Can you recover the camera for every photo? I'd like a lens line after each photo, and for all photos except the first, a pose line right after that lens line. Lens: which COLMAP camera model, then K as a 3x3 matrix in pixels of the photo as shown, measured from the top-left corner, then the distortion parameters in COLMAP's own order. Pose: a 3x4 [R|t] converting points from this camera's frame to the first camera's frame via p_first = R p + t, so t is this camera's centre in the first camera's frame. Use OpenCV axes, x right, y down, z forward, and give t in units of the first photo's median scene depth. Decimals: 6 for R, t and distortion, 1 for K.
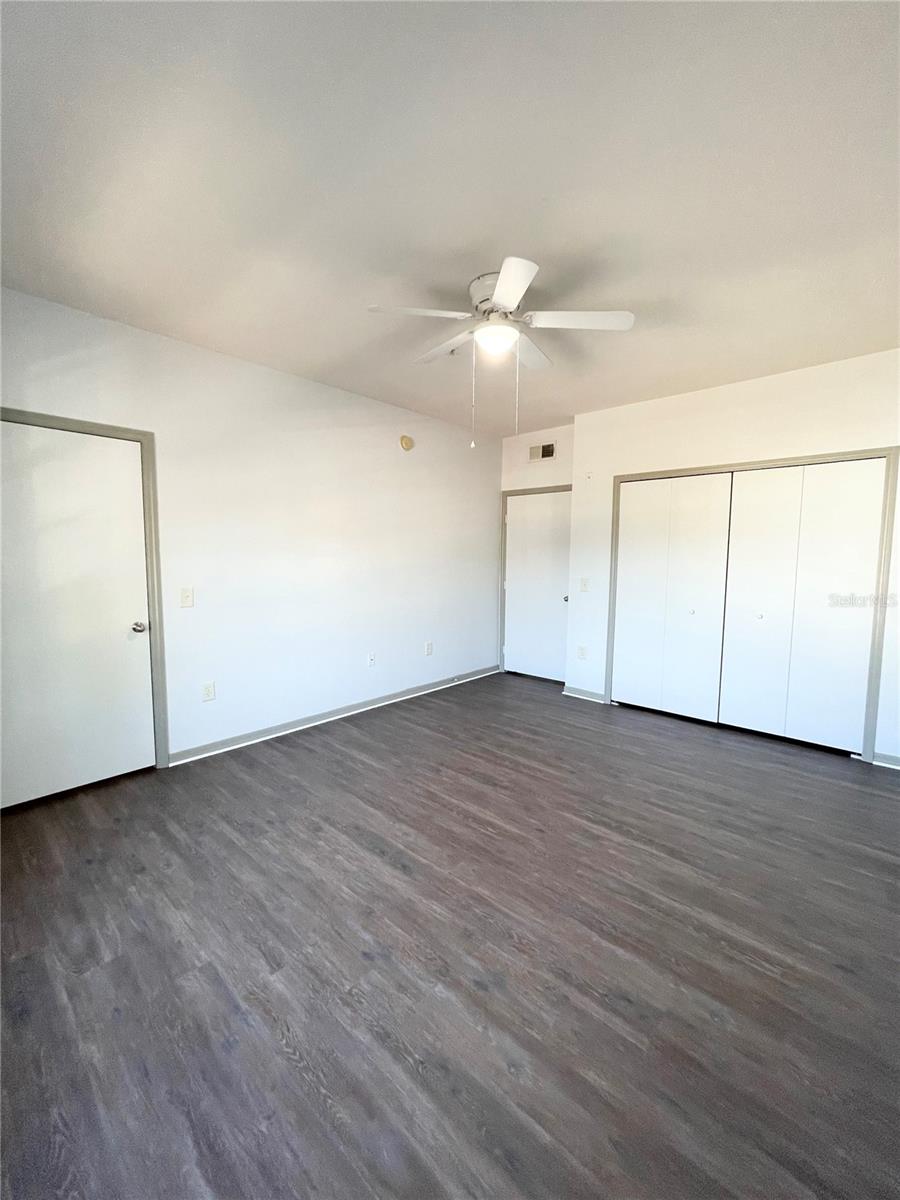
lens RADIAL K [[484.4, 0, 449.2], [0, 484.4, 595.3], [0, 0, 1]] dist [-0.001596, 0.000587]
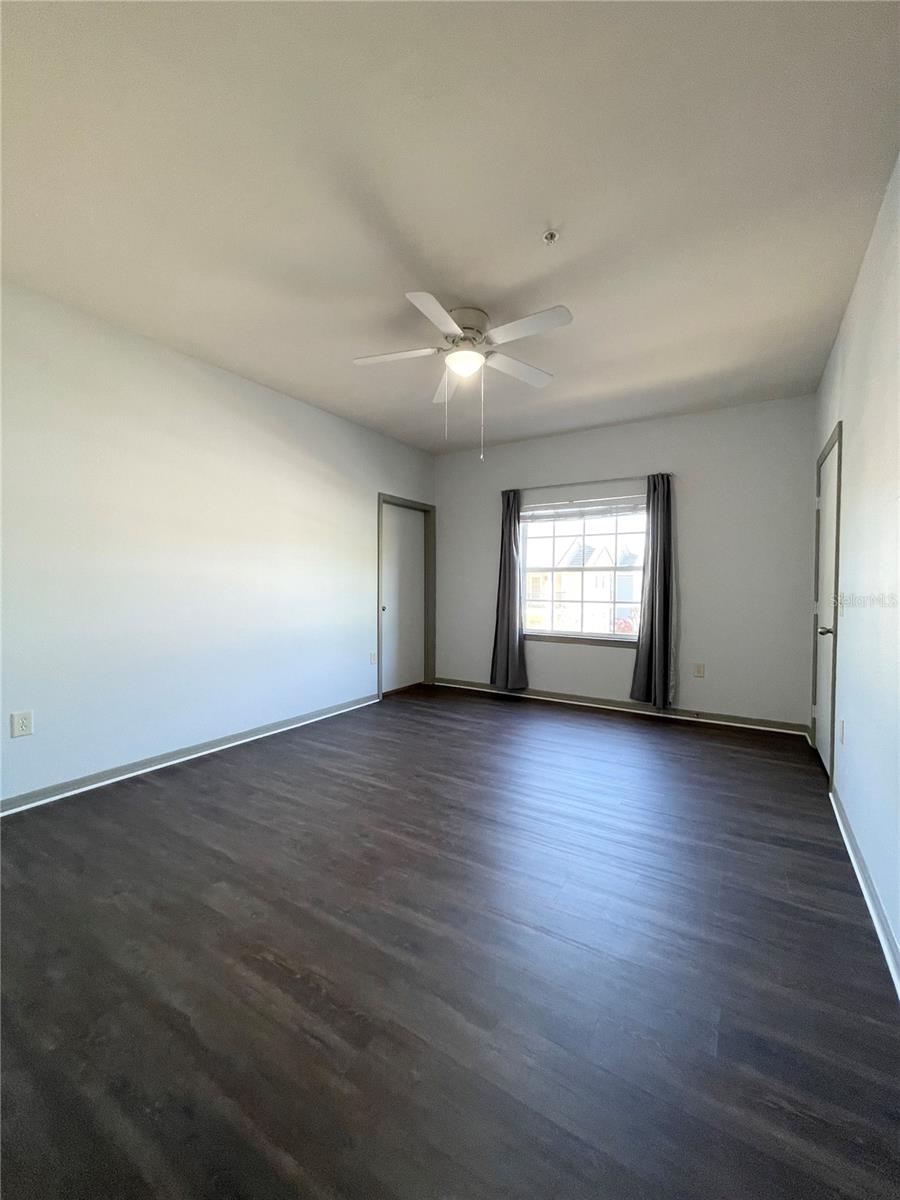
lens RADIAL K [[484.4, 0, 449.2], [0, 484.4, 595.3], [0, 0, 1]] dist [-0.001596, 0.000587]
pose [[-0.984192, -0.008558, -0.176897, 0.309158], [-0.028348, 0.993566, 0.109649, -0.098094], [0.174820, 0.112930, -0.978103, 2.016649]]
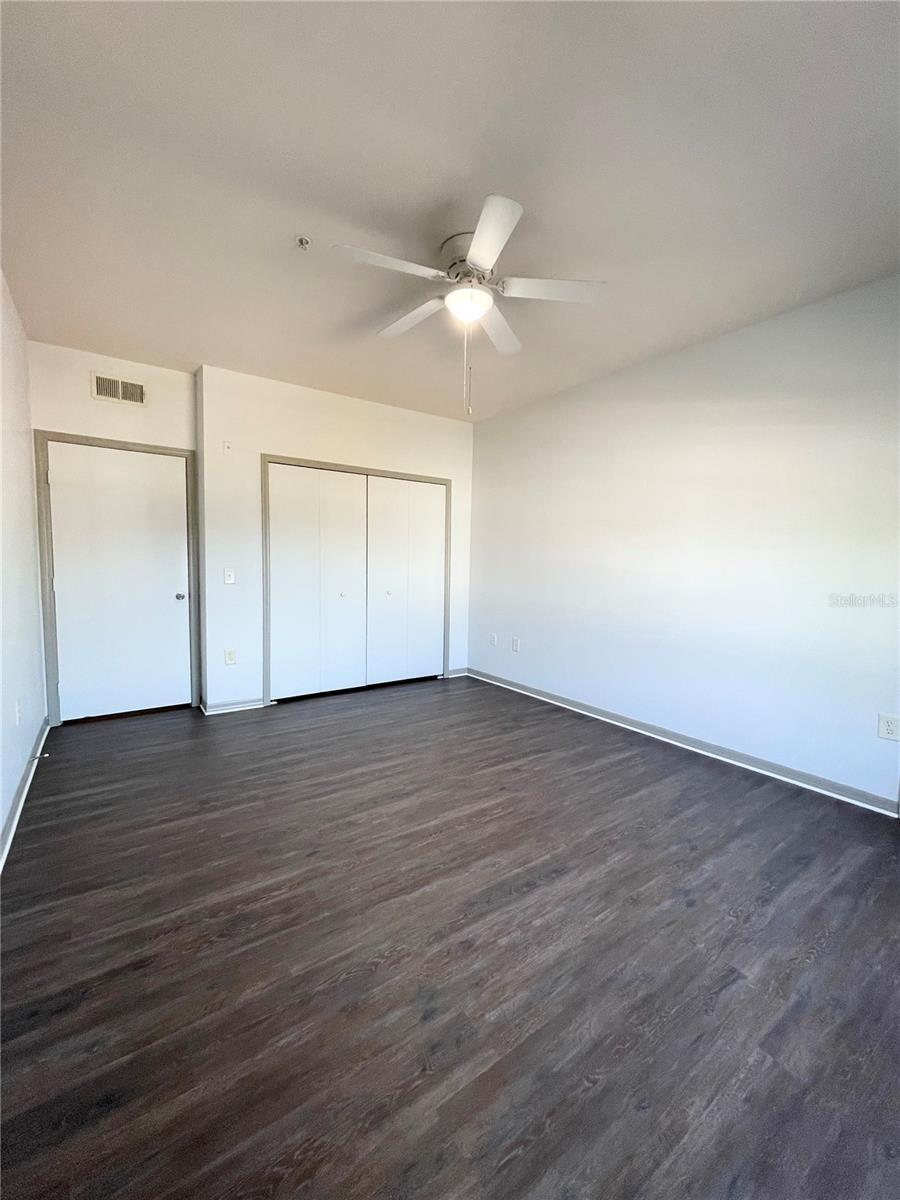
lens RADIAL K [[484.4, 0, 449.2], [0, 484.4, 595.3], [0, 0, 1]] dist [-0.001596, 0.000587]
pose [[0.210759, -0.072442, 0.974850, -0.811963], [0.069775, 0.995822, 0.058915, -0.019395], [-0.975045, 0.055603, 0.214933, 0.801312]]
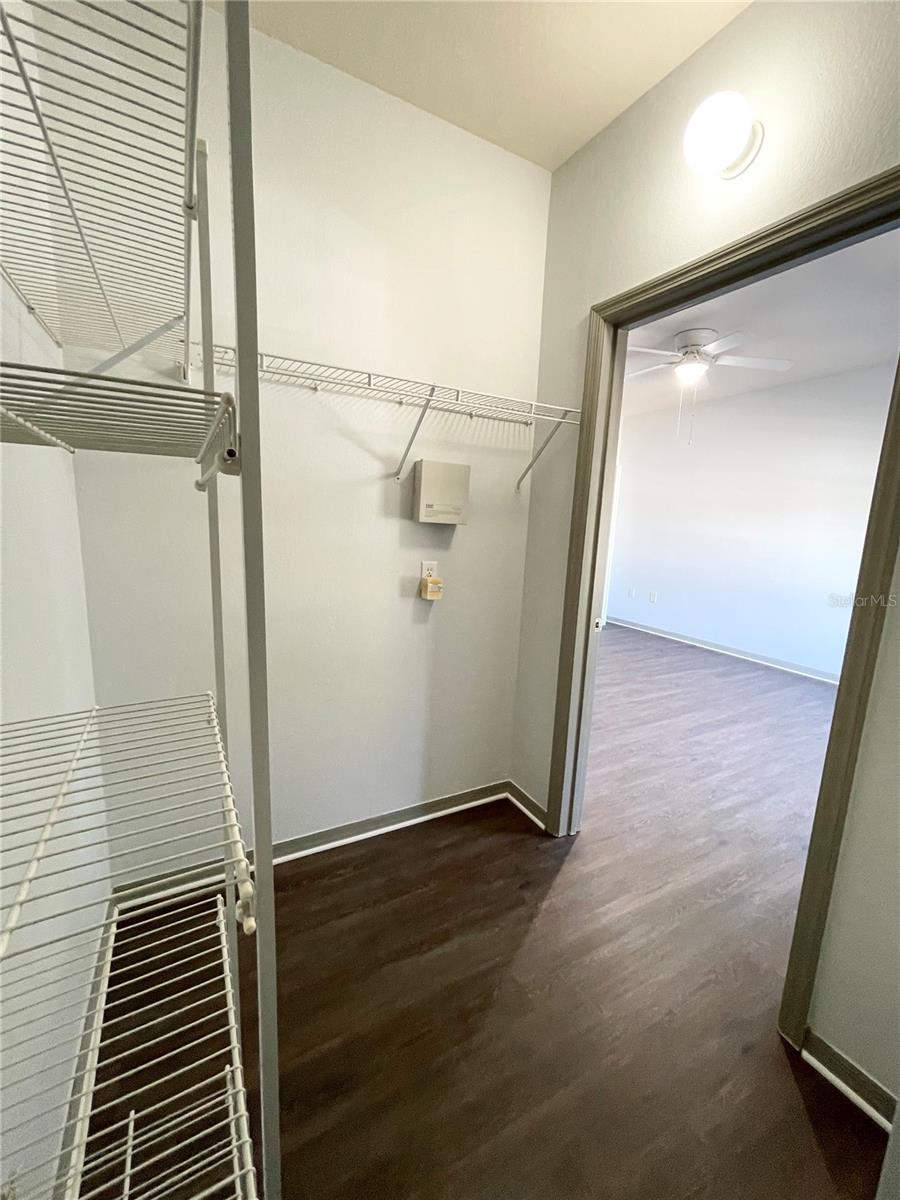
lens RADIAL K [[477.8, 0, 450.0], [0, 477.8, 600.0], [0, 0, 1]] dist [-0.000974, -0.000018]
pose [[0.324555, -0.159239, 0.932366, -1.474350], [0.049075, 0.987234, 0.151527, -0.095959], [-0.944593, -0.003423, 0.328226, 1.122971]]
